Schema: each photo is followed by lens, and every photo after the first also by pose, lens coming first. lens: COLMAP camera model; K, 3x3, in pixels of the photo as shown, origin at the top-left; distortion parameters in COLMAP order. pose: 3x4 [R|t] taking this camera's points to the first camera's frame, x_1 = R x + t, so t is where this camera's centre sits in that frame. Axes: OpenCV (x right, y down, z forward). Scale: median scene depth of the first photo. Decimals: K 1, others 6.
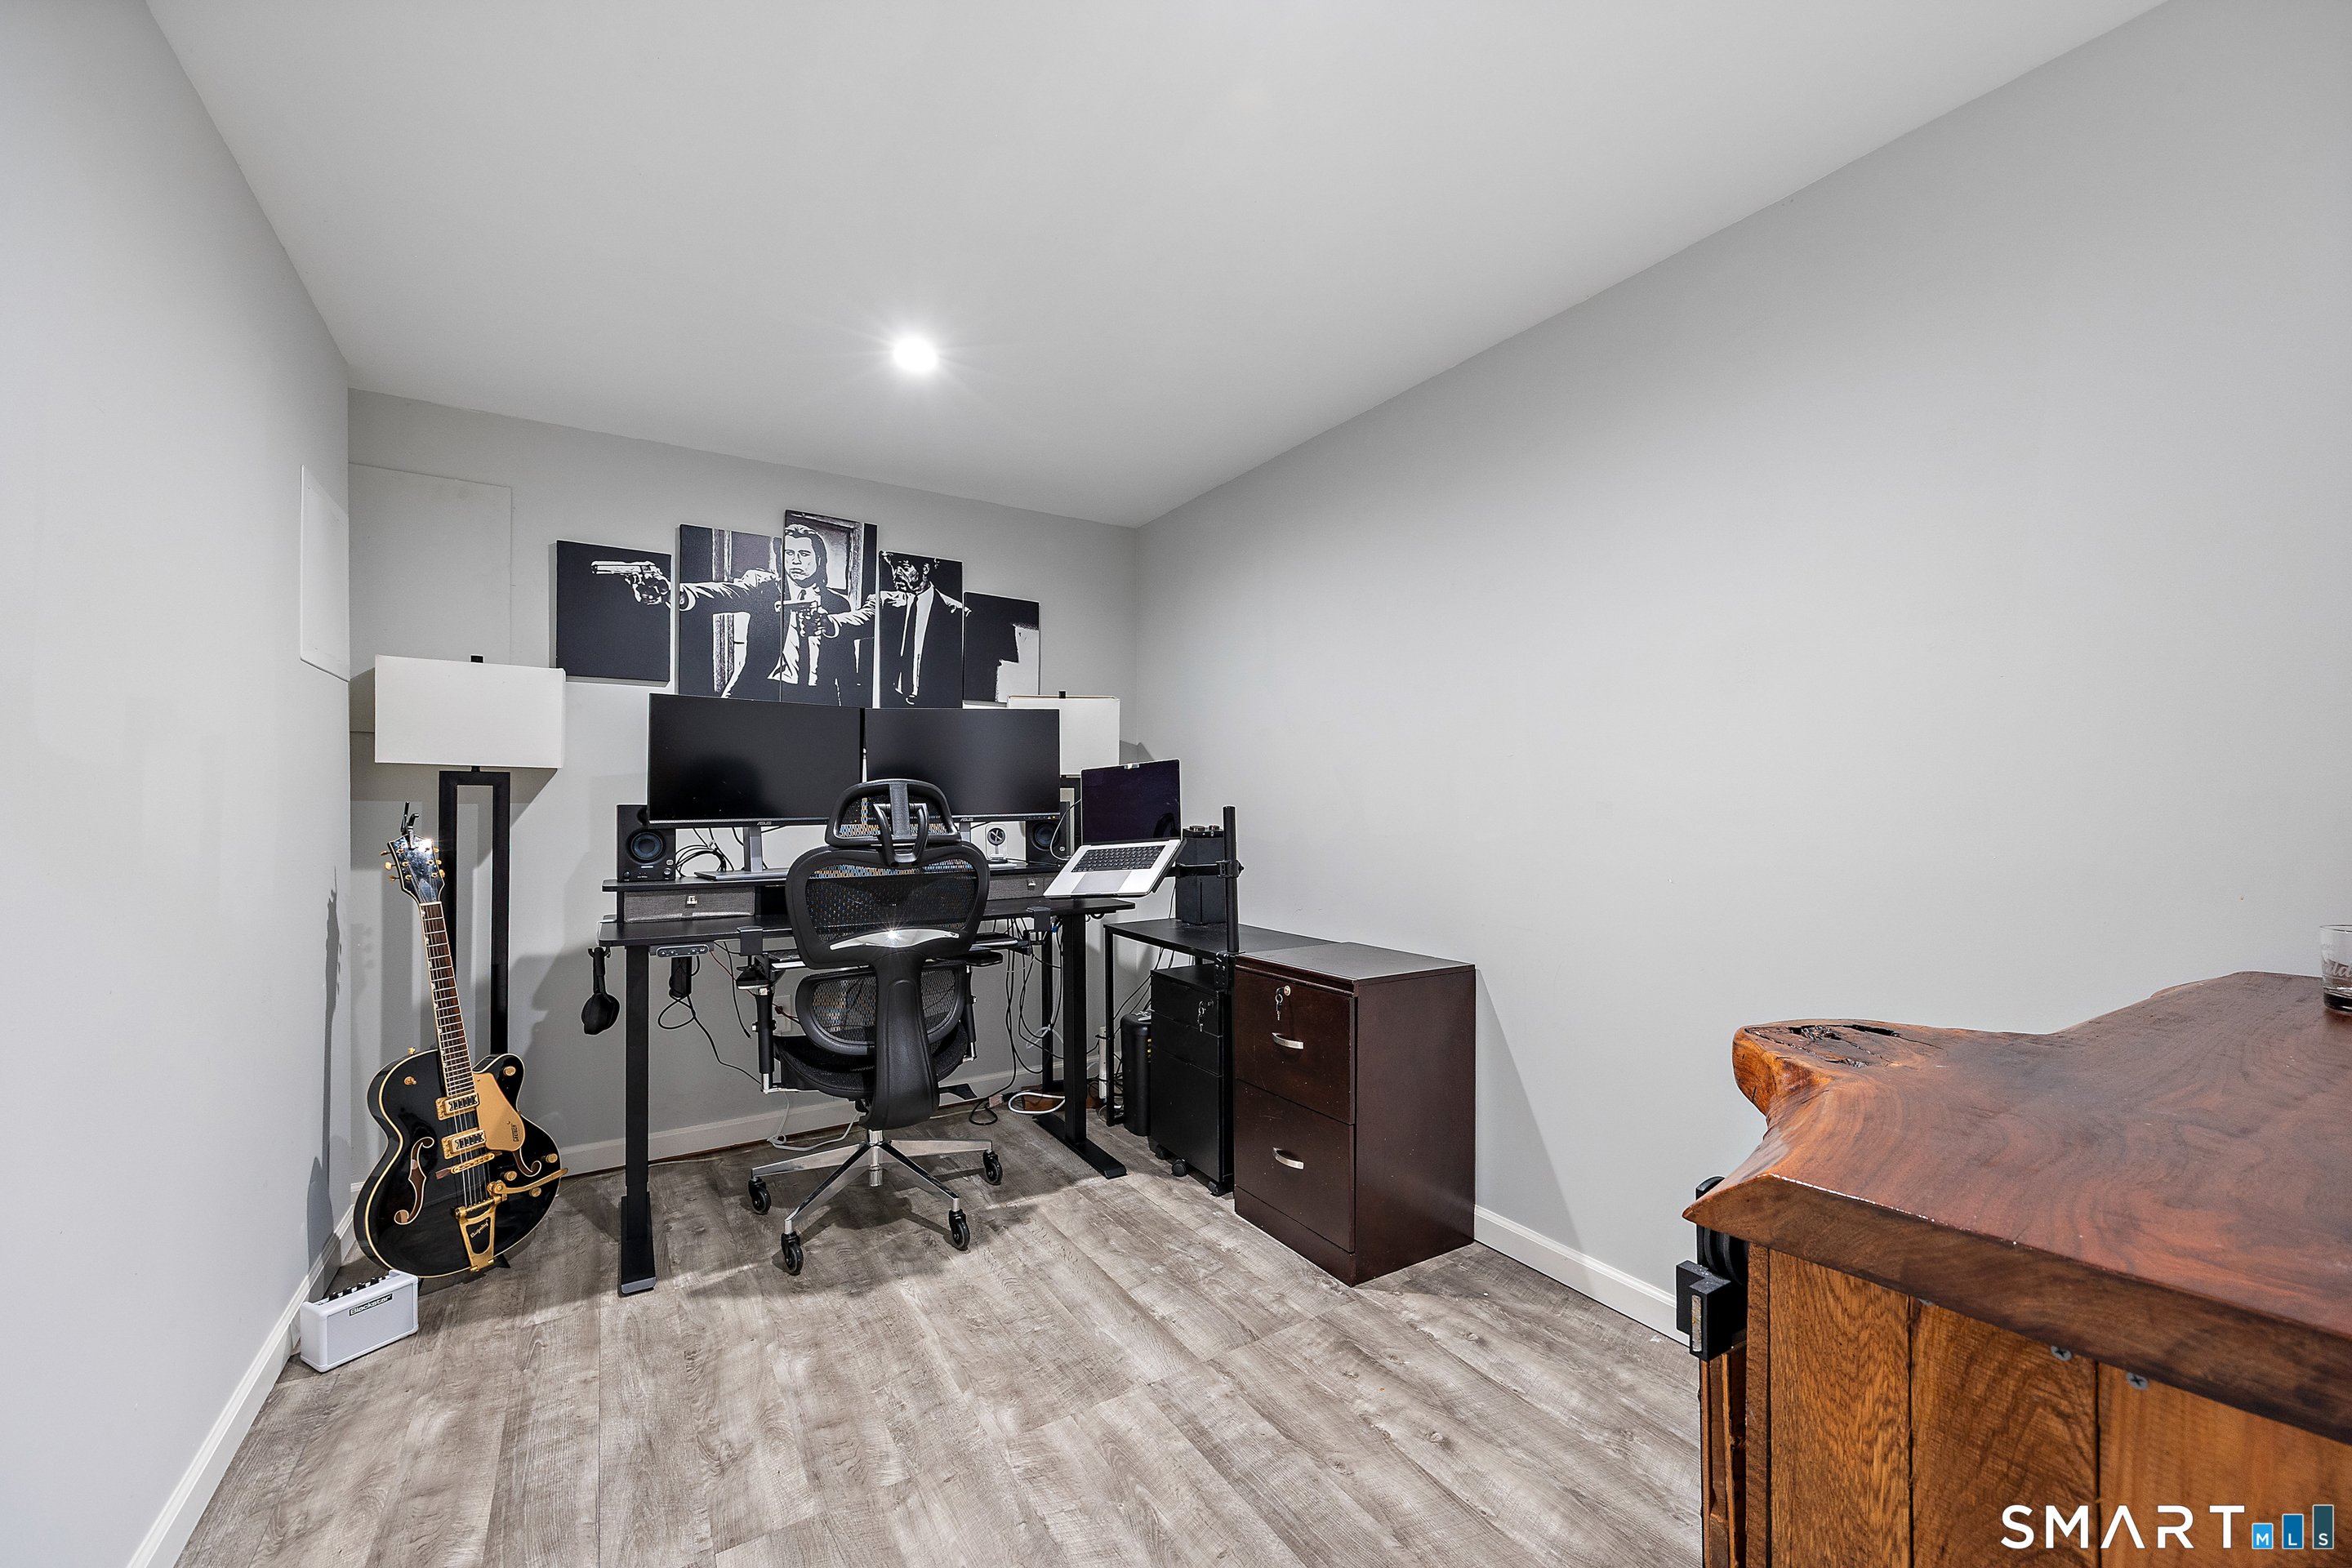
lens RADIAL K [[920.4, 0, 1176.0], [0, 920.4, 784.0], [0, 0, 1]] dist [-0.001037, -0.000096]
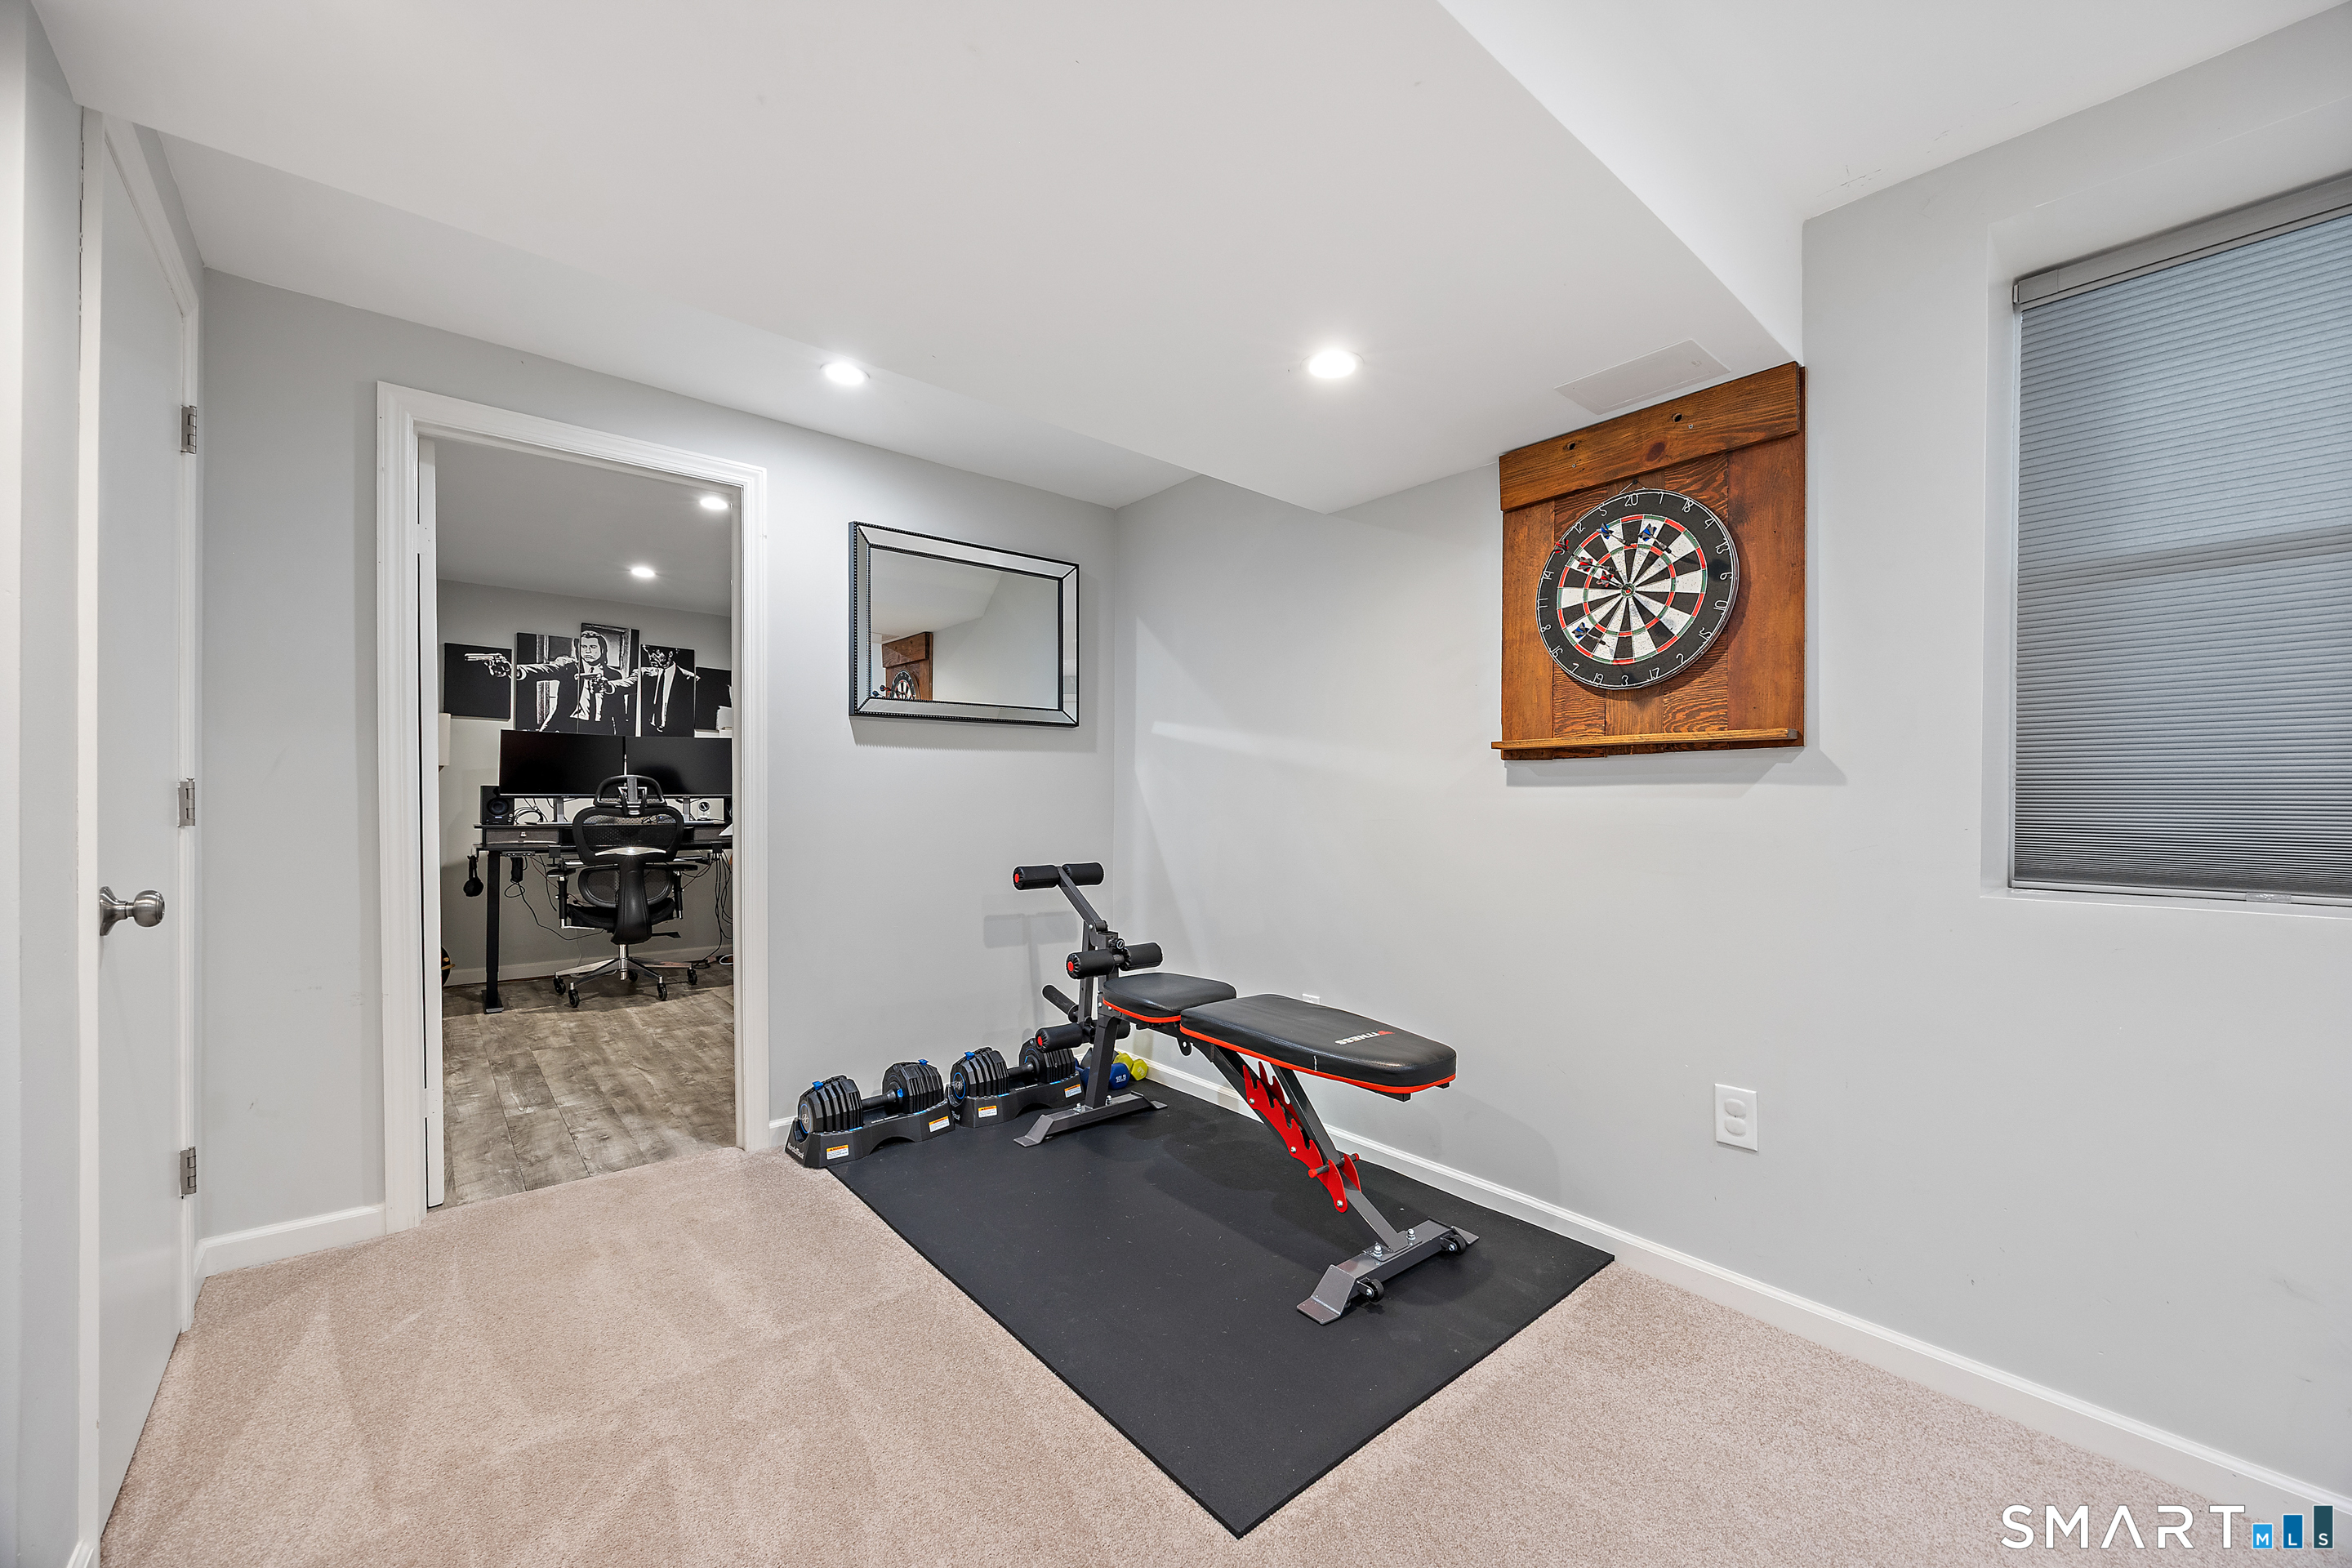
lens RADIAL K [[904.1, 0, 1186.5], [0, 904.1, 797.8], [0, 0, 1]] dist [-0.002083, -0.000207]
pose [[0.988928, 0.015352, 0.147600, 0.514618], [-0.018443, 0.999638, 0.019597, -0.014095], [-0.147246, -0.022102, 0.988853, -0.973988]]
